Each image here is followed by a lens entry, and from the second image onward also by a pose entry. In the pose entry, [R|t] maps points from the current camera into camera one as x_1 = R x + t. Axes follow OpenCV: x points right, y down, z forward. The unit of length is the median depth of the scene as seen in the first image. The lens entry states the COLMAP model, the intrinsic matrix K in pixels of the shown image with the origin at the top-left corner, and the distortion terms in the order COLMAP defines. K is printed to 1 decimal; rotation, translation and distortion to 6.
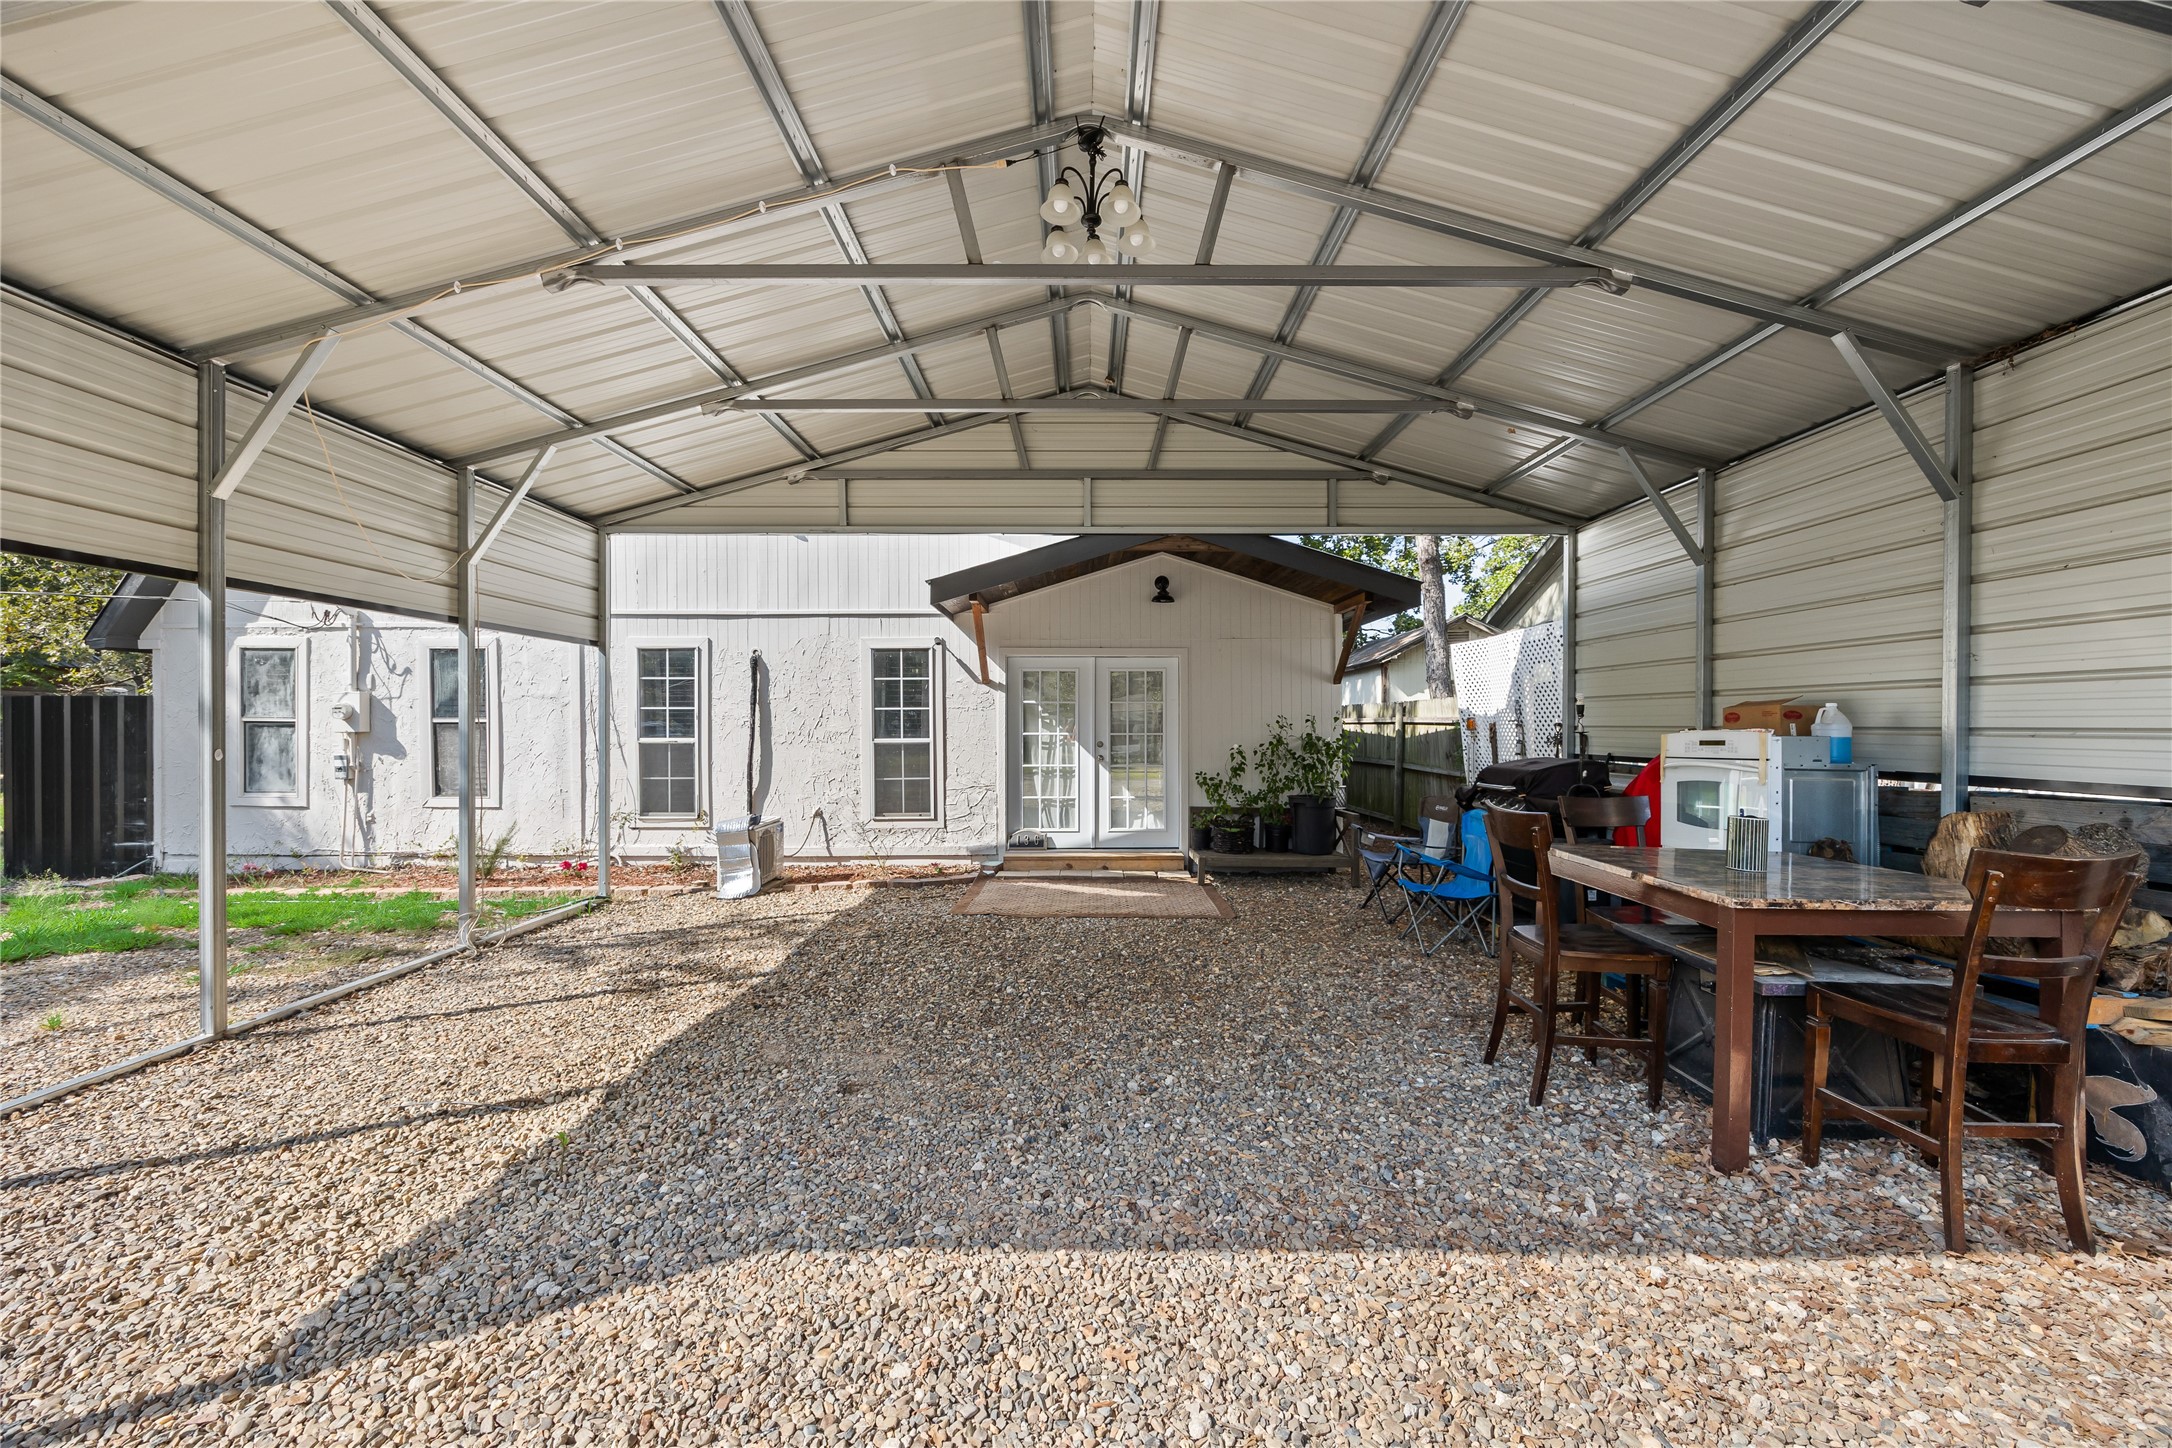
lens RADIAL K [[831.2, 0, 1091.9], [0, 831.2, 726.5], [0, 0, 1]] dist [-0.001620, -0.000141]
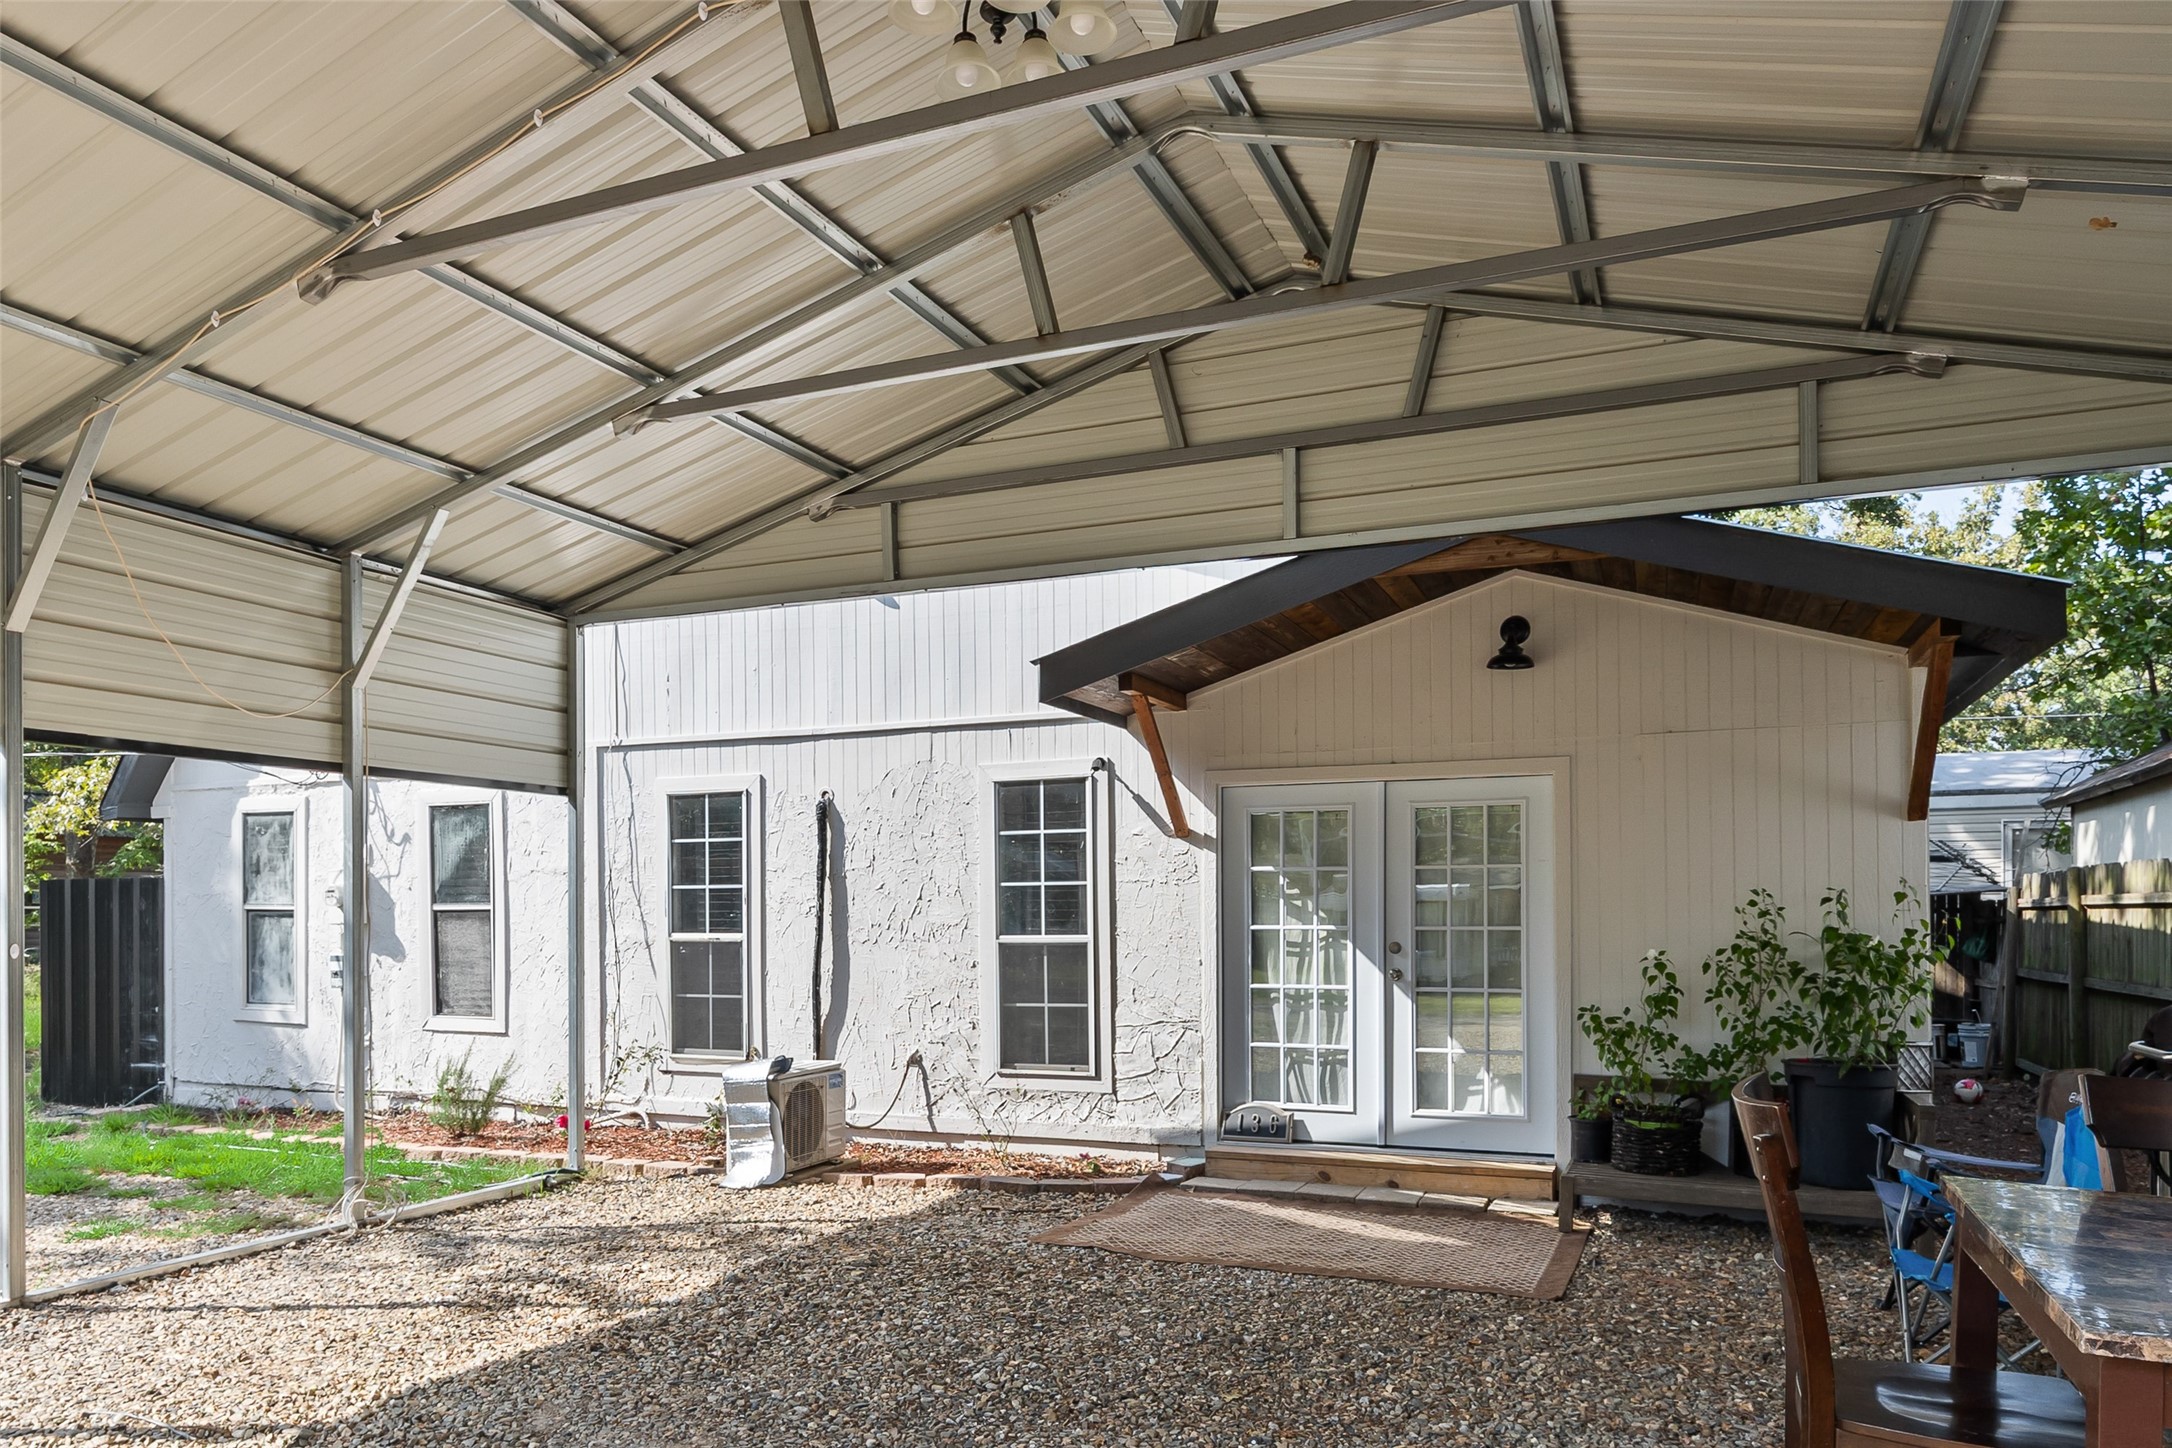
lens RADIAL K [[1530.8, 0, 1081.4], [0, 1530.8, 908.5], [0, 0, 1]] dist [-0.003635, -0.000795]
pose [[0.908169, -0.003854, -0.418586, 0.257527], [0.002025, 0.999986, -0.004813, 0.001149], [0.418598, 0.003524, 0.908165, 0.047565]]
